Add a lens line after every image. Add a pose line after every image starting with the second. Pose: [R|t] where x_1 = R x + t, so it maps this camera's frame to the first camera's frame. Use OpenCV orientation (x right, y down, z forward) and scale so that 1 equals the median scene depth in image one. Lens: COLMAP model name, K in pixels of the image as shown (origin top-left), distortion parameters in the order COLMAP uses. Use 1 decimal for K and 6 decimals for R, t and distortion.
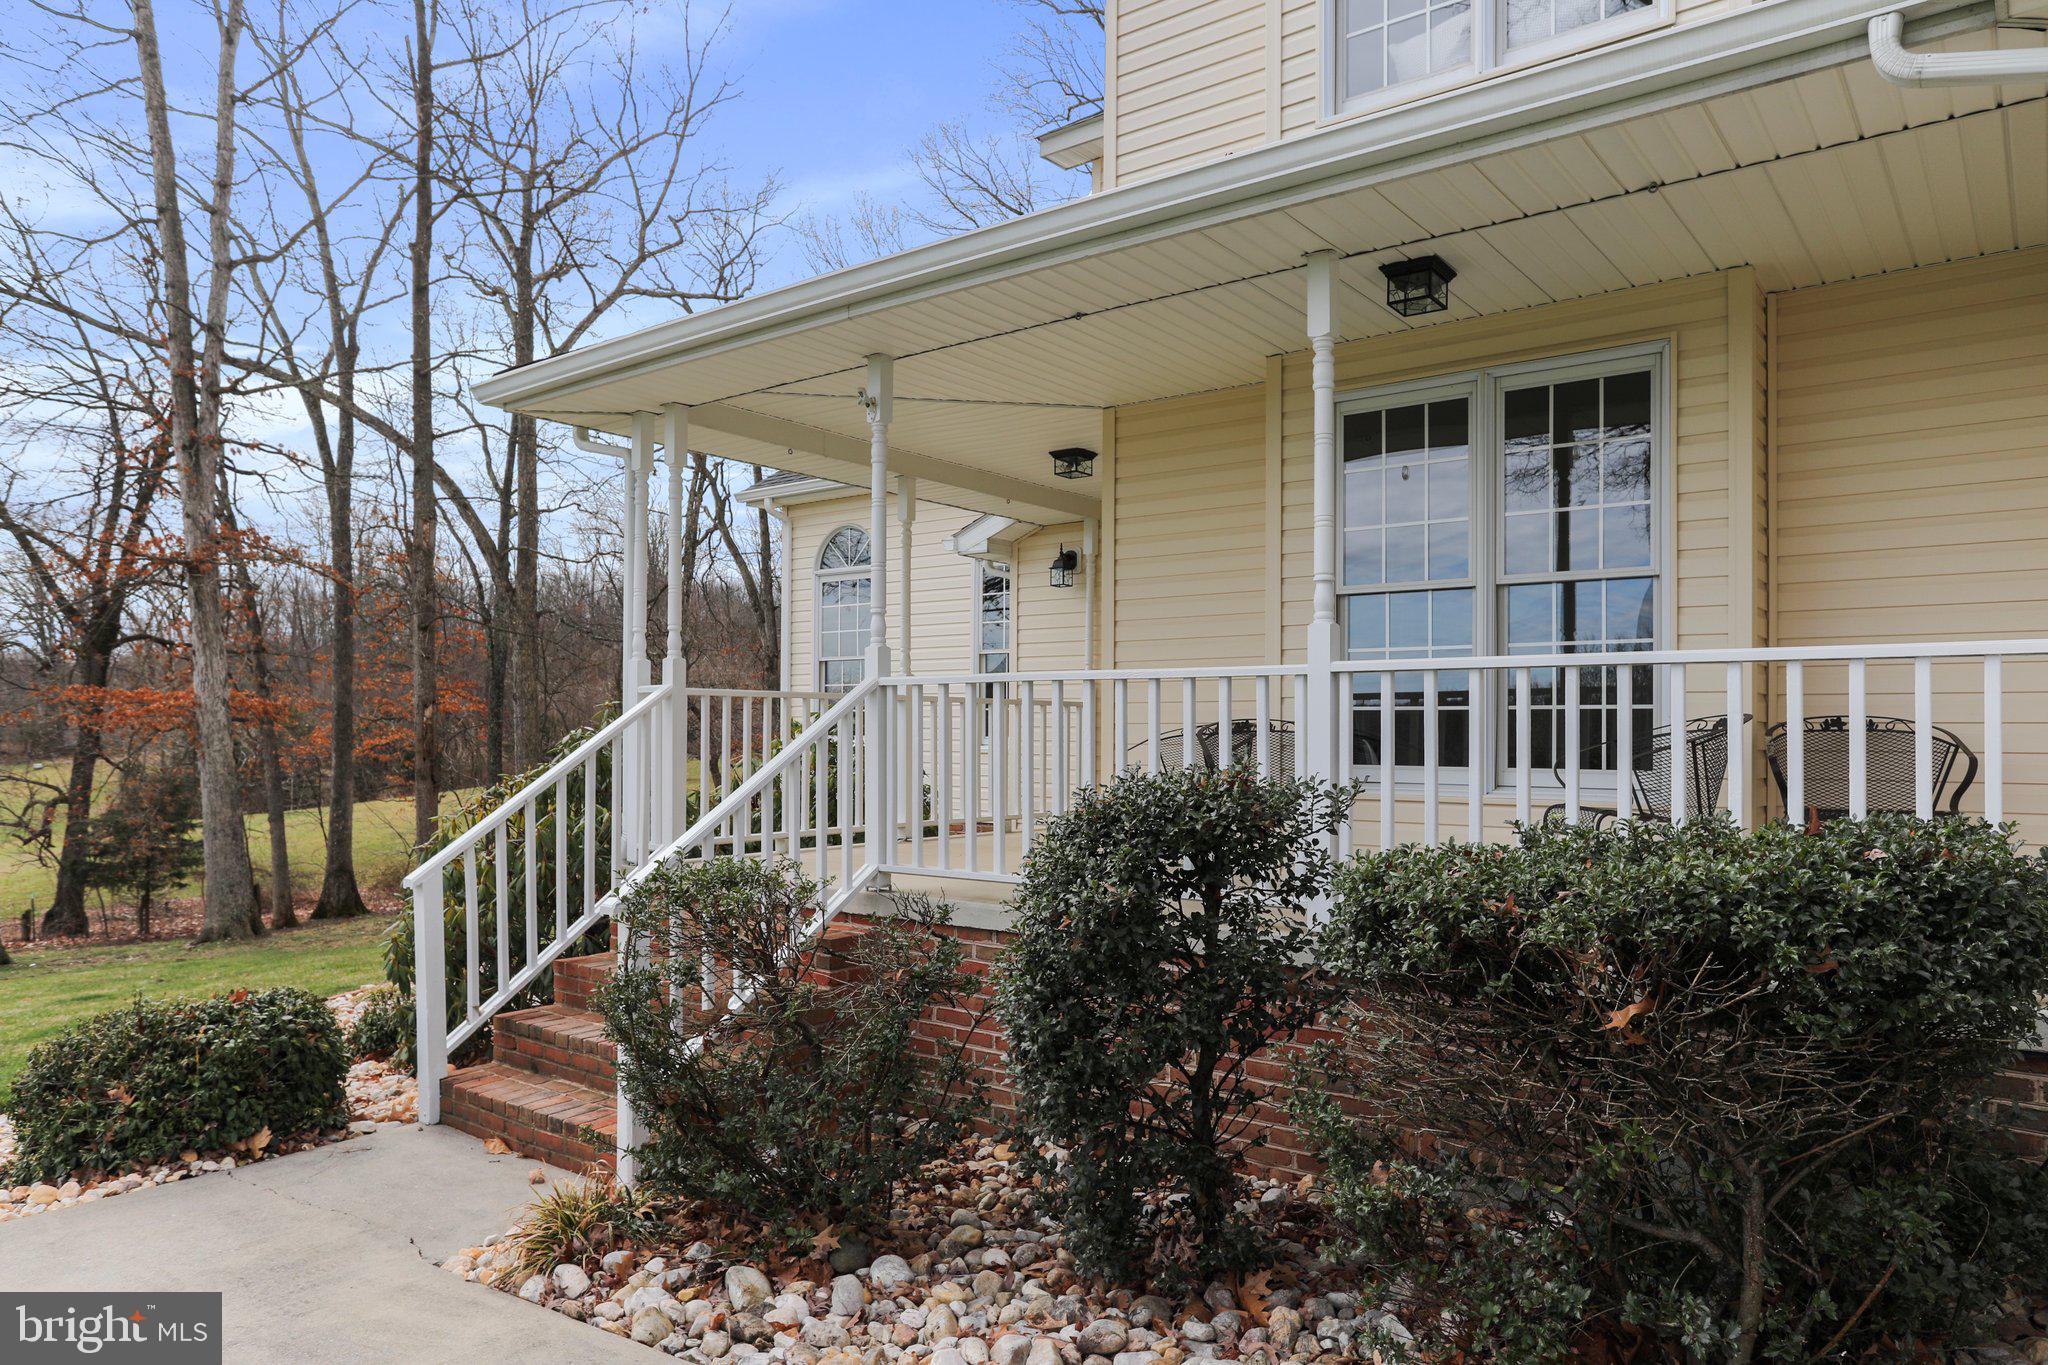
lens RADIAL K [[1338.2, 0, 1013.7], [0, 1338.2, 728.0], [0, 0, 1]] dist [-0.029592, 0.028549]
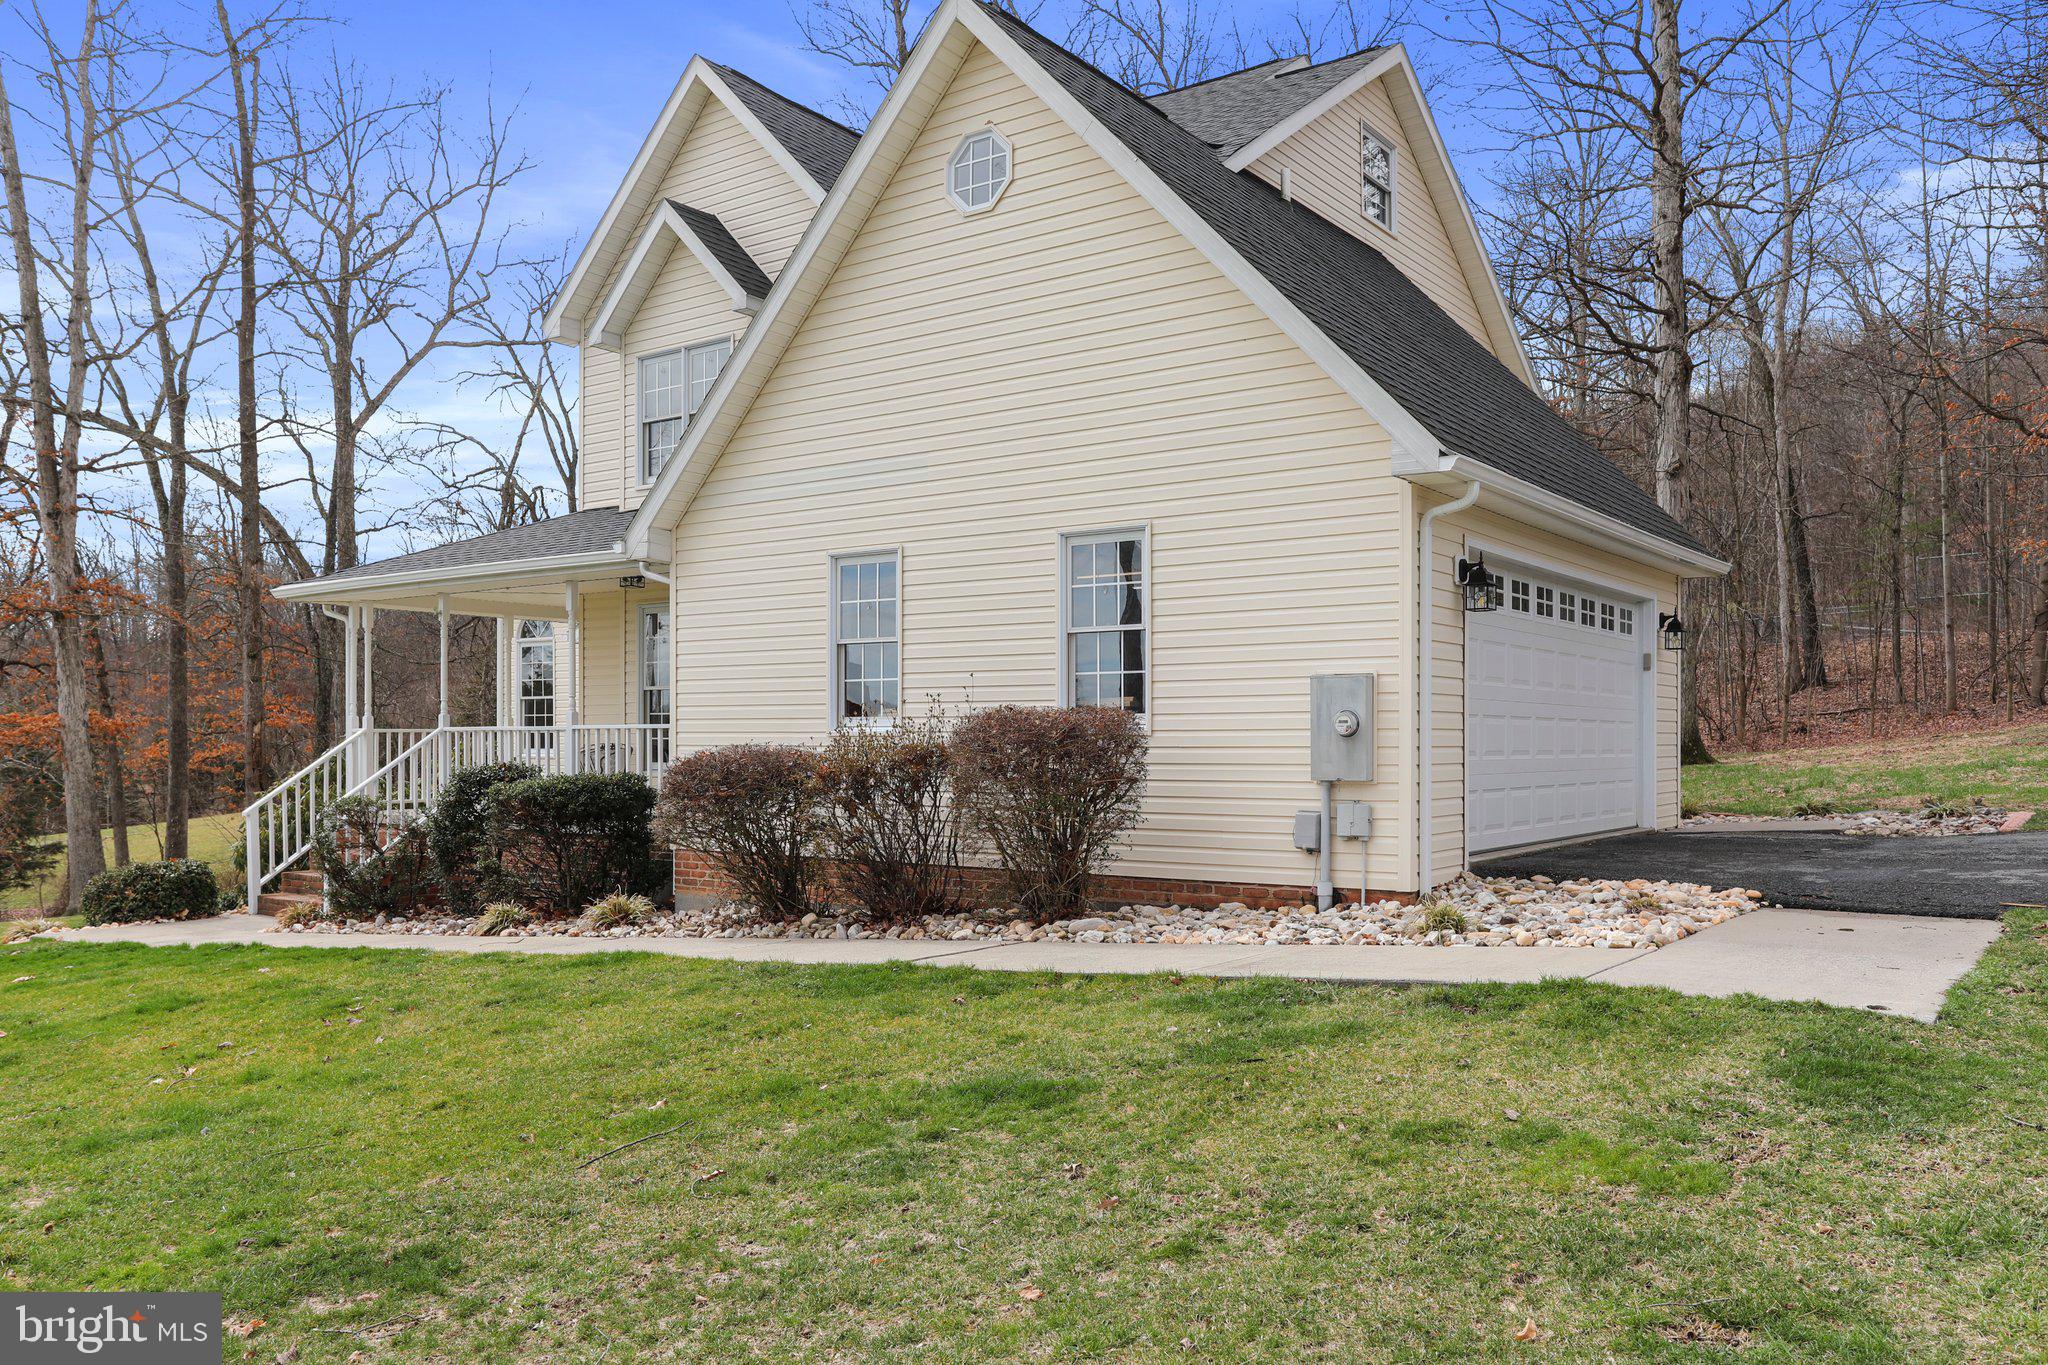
lens RADIAL K [[1639.6, 0, 1037.7], [0, 1639.6, 726.7], [0, 0, 1]] dist [0.002939, 0.017883]
pose [[0.999590, -0.007695, 0.027585, 0.176687], [0.007759, 0.999967, -0.002209, -0.004681], [-0.027567, 0.002422, 0.999617, -0.394529]]
